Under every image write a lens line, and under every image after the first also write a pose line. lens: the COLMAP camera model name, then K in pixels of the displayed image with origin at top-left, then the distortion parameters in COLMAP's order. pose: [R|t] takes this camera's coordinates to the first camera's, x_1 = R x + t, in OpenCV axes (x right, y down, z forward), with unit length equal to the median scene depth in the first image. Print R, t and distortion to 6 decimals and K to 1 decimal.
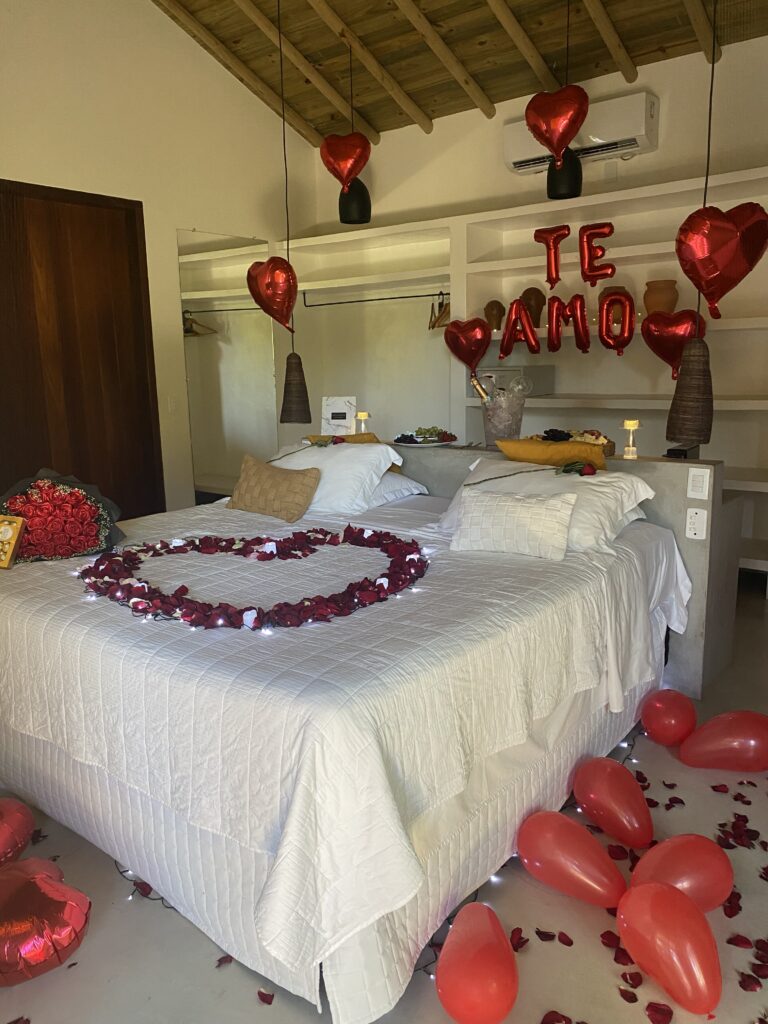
lens RADIAL K [[783.8, 0, 398.6], [0, 783.8, 517.0], [0, 0, 1]] dist [0.086320, -0.095861]
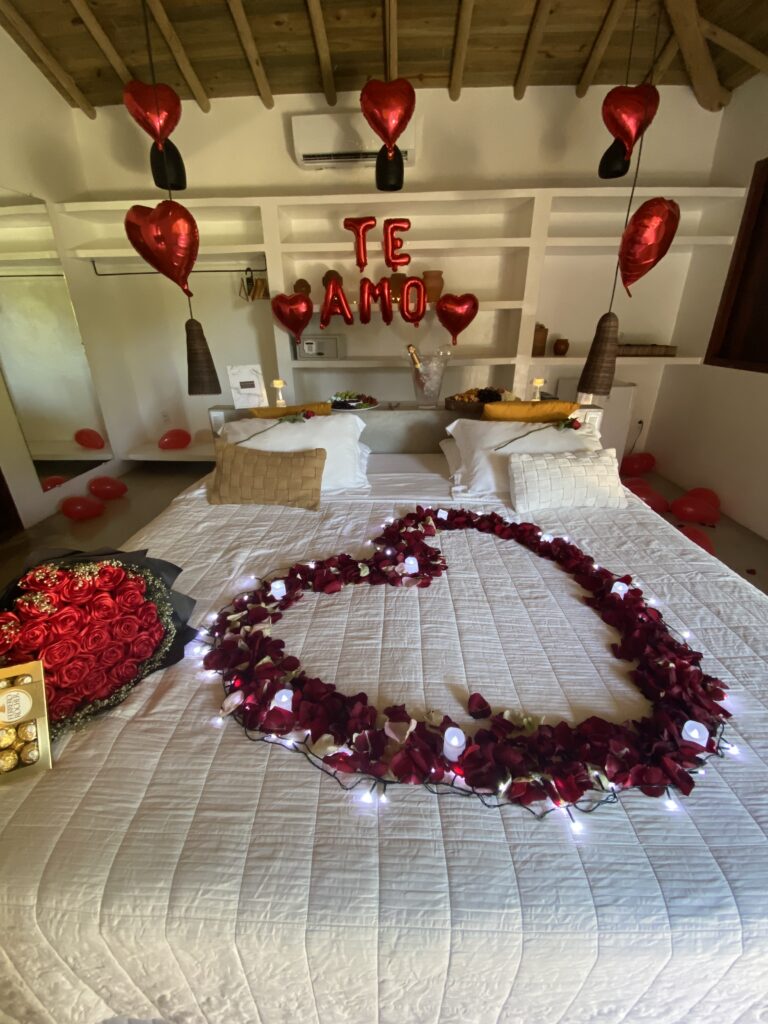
lens RADIAL K [[408.8, 0, 384.0], [0, 408.8, 512.0], [0, 0, 1]] dist [0.020866, -0.018423]
pose [[0.813869, -0.230220, 0.533494, -0.241176], [0.110231, 0.962660, 0.247256, -0.074627], [-0.570496, -0.142426, 0.808856, 0.397888]]
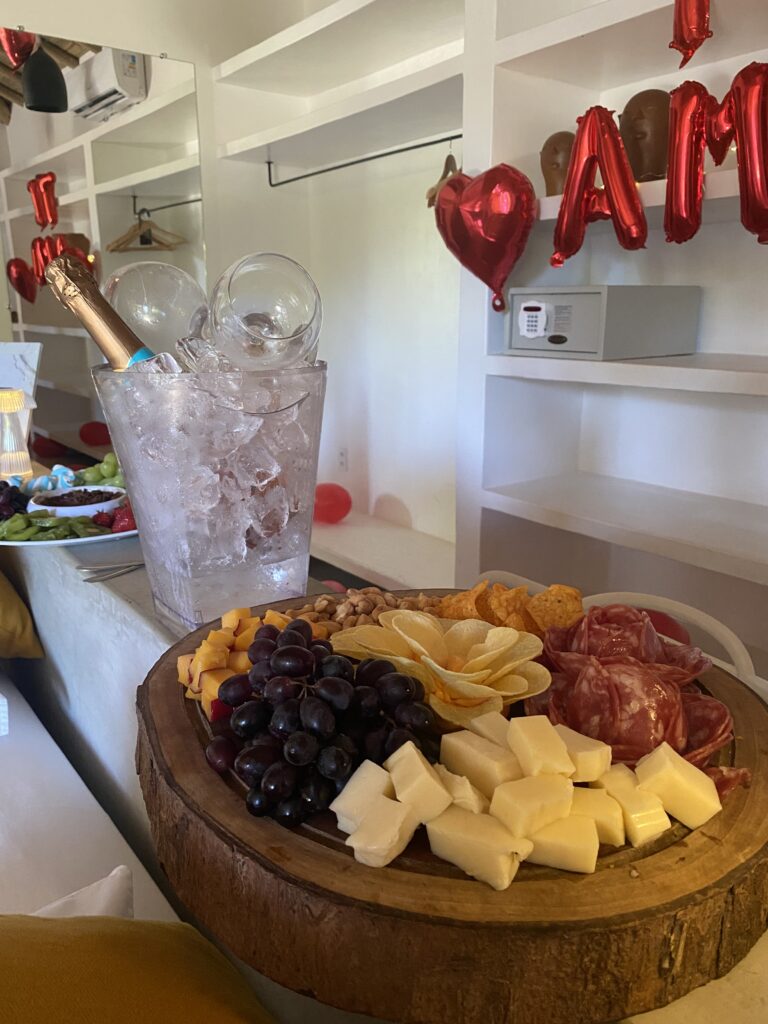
lens RADIAL K [[783.8, 0, 398.6], [0, 783.8, 517.0], [0, 0, 1]] dist [0.086320, -0.095861]
pose [[0.971271, 0.077173, -0.225113, 0.173514], [-0.064089, 0.995833, 0.064872, -0.099298], [0.229182, -0.048581, 0.972171, 0.629700]]
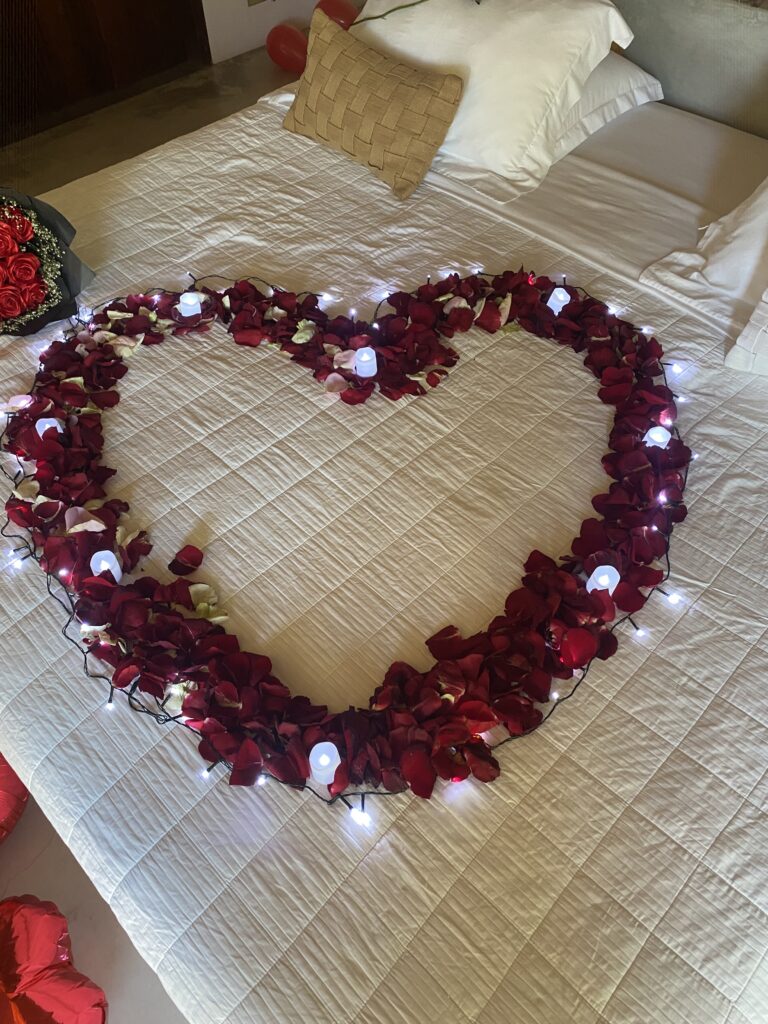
lens RADIAL K [[759.4, 0, 384.0], [0, 759.4, 512.0], [0, 0, 1]] dist [0.066197, -0.083992]
pose [[0.990484, 0.106342, -0.087370, -0.058644], [-0.025176, 0.764097, 0.644610, -0.118370], [0.135308, -0.636276, 0.759503, 0.338391]]
